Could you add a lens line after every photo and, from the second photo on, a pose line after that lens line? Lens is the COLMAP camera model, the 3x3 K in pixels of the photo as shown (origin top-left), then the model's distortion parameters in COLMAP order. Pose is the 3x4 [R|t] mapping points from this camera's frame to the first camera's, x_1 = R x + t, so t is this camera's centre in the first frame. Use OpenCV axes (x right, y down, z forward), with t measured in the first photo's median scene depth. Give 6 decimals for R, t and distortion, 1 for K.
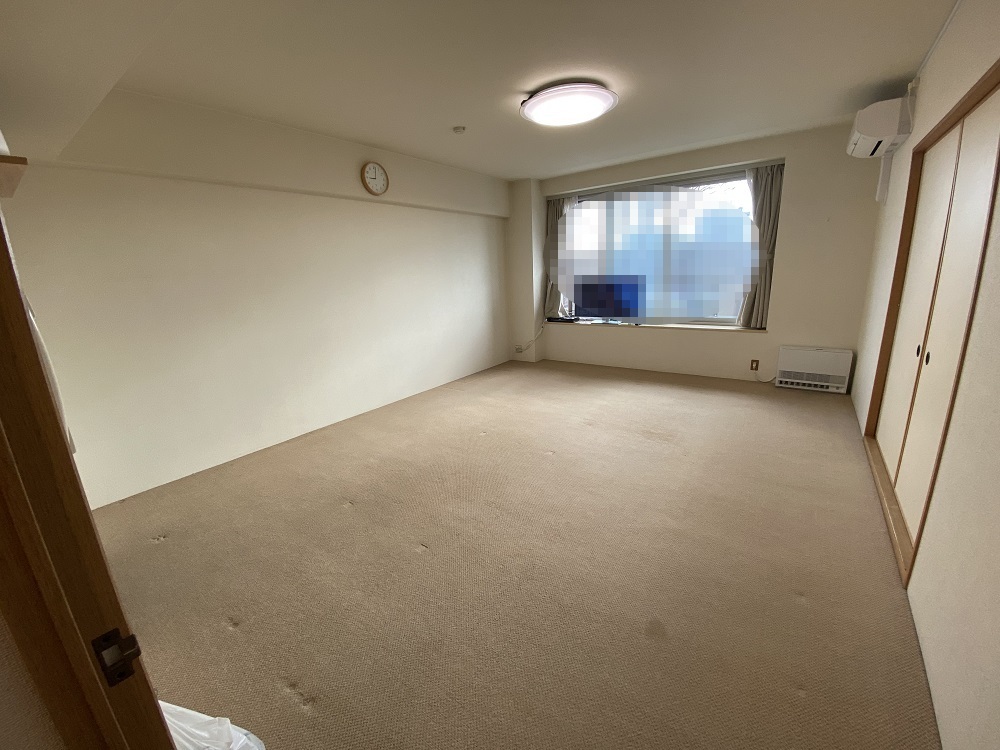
lens RADIAL K [[409.0, 0, 497.4], [0, 409.0, 368.9], [0, 0, 1]] dist [0.001263, -0.010992]
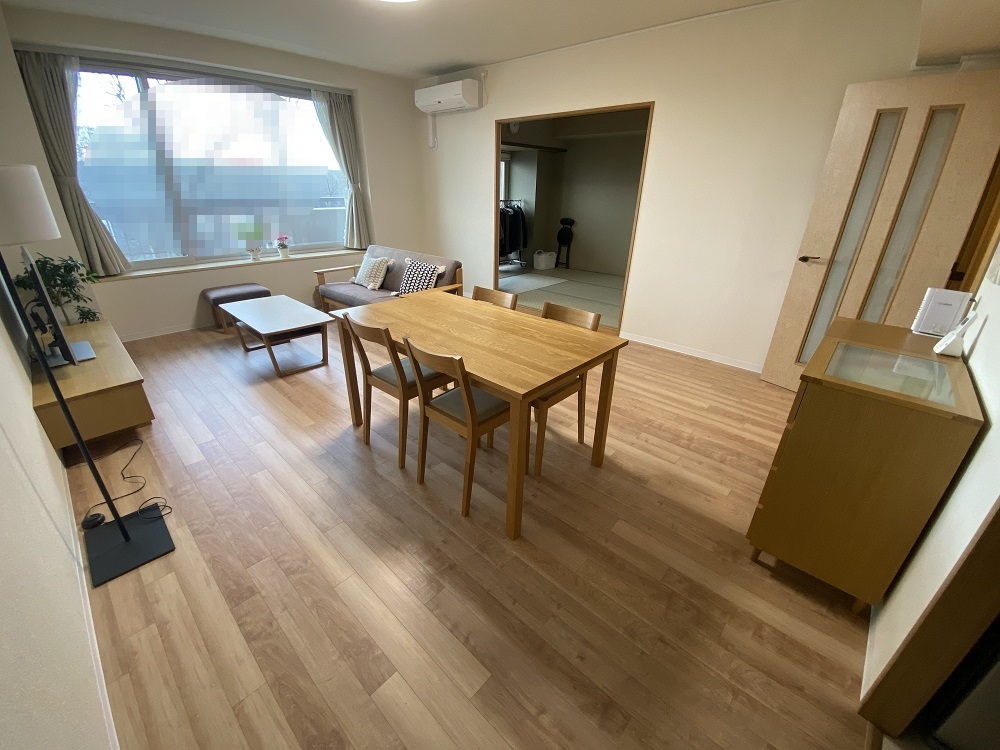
lens RADIAL K [[409.0, 0, 497.4], [0, 409.0, 368.9], [0, 0, 1]] dist [0.001263, -0.010992]
pose [[0.113716, -0.358147, 0.926714, -0.581500], [0.222748, 0.918210, 0.327527, -0.091076], [-0.968221, 0.169178, 0.184192, 0.542932]]
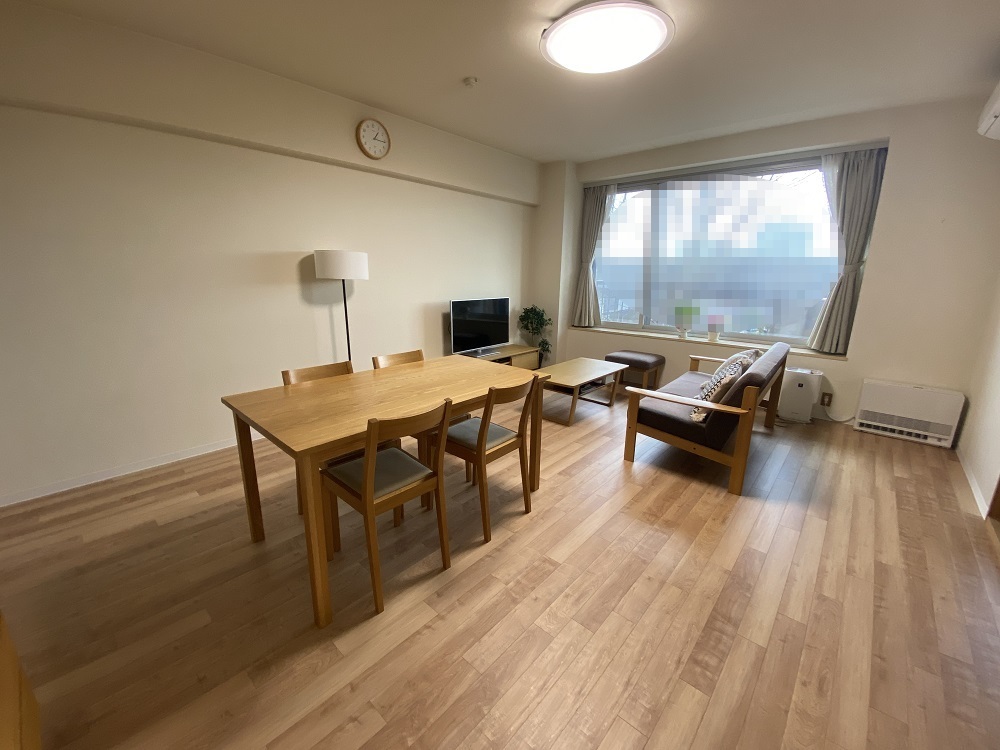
lens RADIAL K [[409.0, 0, 497.4], [0, 409.0, 368.9], [0, 0, 1]] dist [0.001263, -0.010992]
pose [[0.991746, 0.088810, -0.092481, 0.074185], [-0.090111, 0.995882, -0.009978, -0.002970], [0.091214, 0.018229, 0.995664, 0.172152]]
